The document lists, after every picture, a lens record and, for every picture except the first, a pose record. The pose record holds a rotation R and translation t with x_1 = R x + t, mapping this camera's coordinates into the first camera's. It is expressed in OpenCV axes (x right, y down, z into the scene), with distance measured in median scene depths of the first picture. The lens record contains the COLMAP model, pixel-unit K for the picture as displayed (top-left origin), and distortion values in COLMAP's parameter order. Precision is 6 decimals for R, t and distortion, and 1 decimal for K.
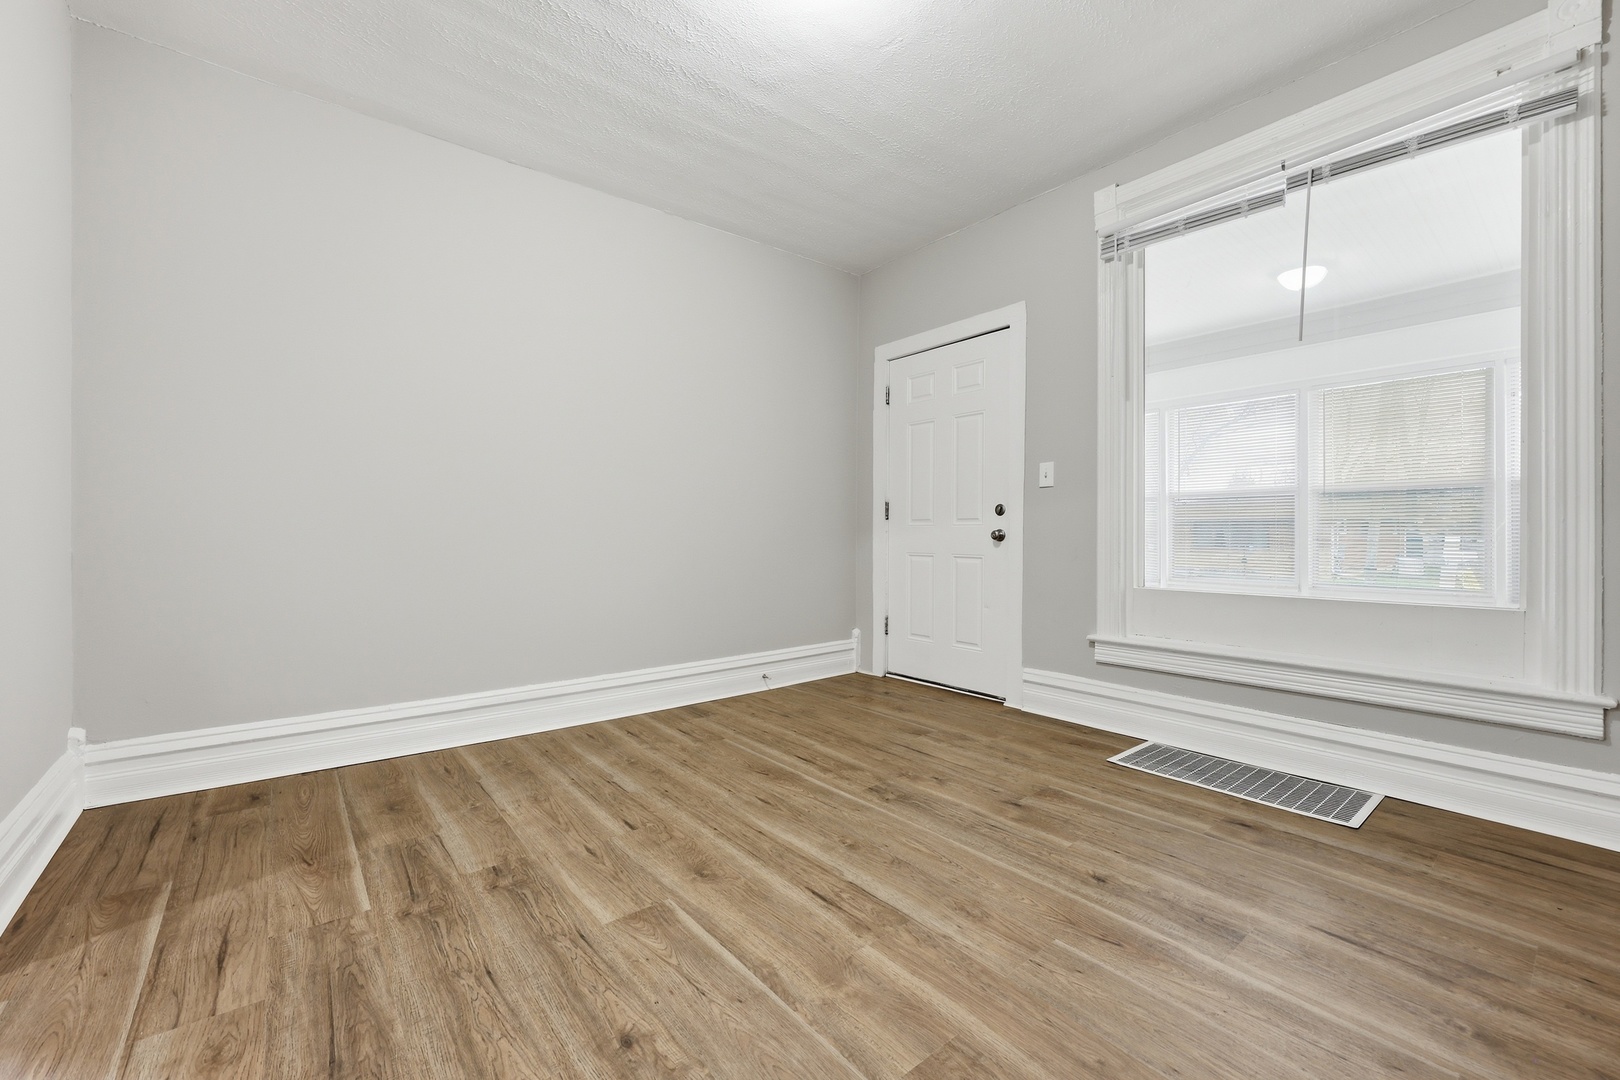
lens RADIAL K [[661.7, 0, 795.2], [0, 661.7, 542.3], [0, 0, 1]] dist [-0.006143, 0.001479]
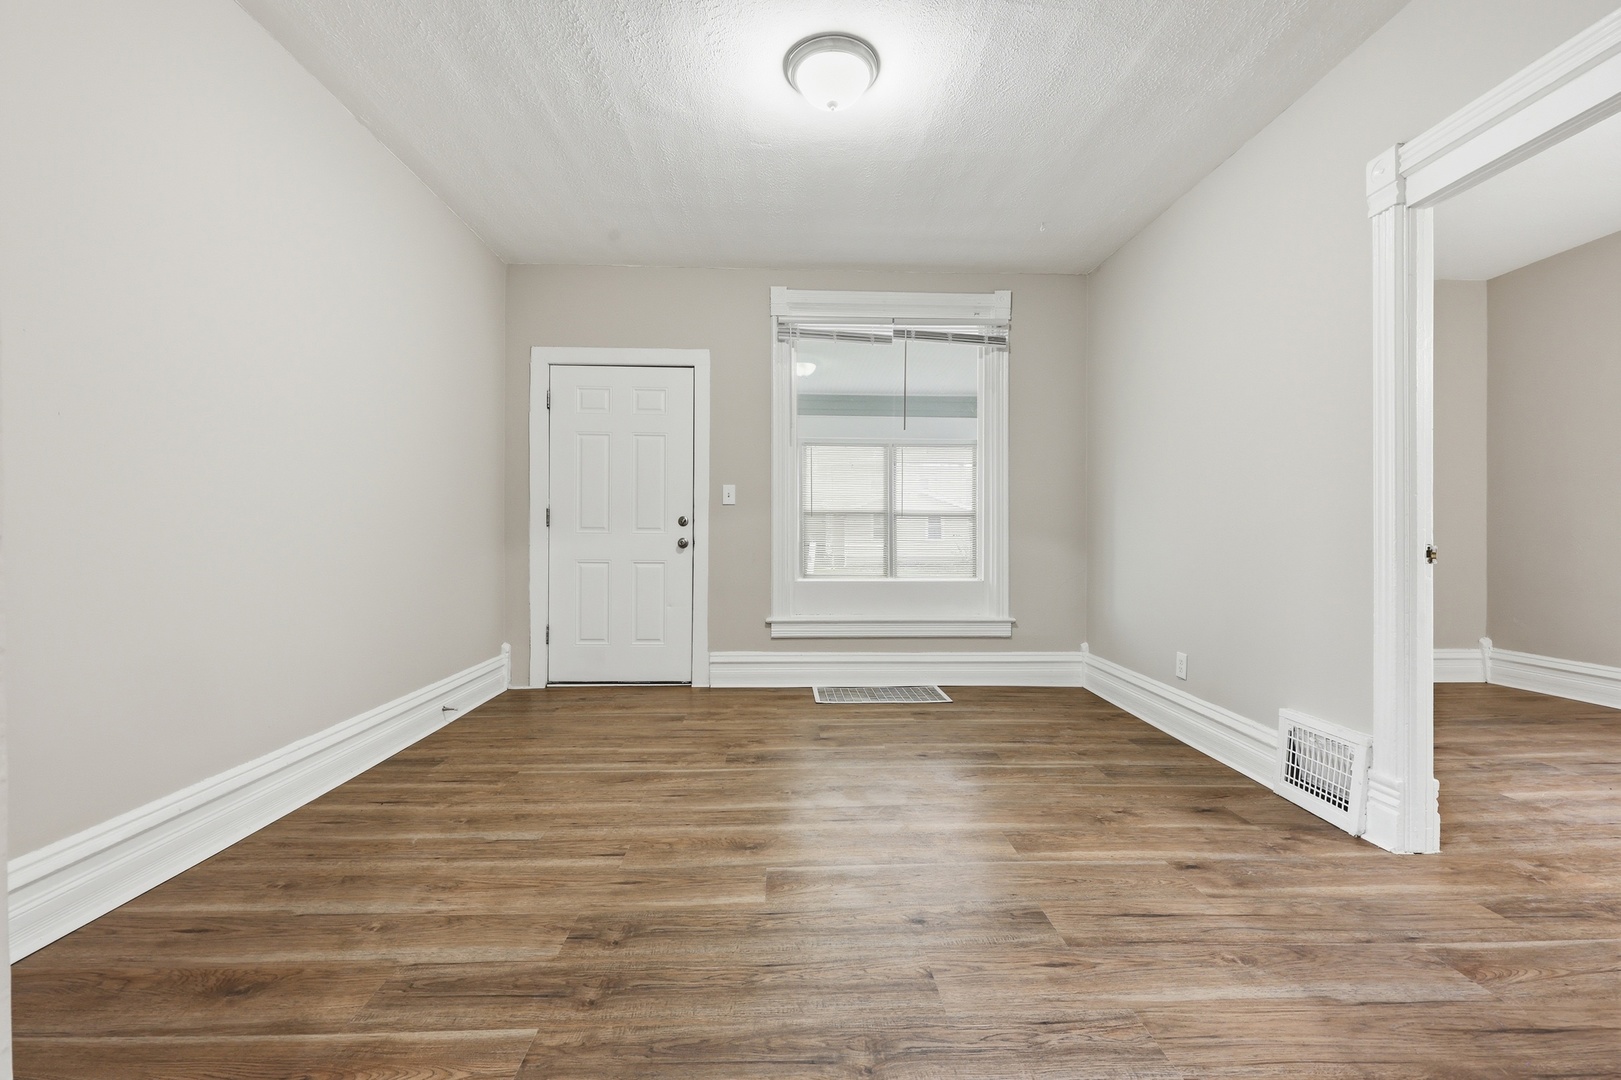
lens RADIAL K [[662.1, 0, 815.8], [0, 662.1, 546.3], [0, 0, 1]] dist [-0.006143, 0.001479]
pose [[0.581455, -0.005390, 0.813561, -0.709131], [0.005440, 0.999981, 0.002736, -0.009353], [-0.813561, 0.002835, 0.581473, 0.181504]]
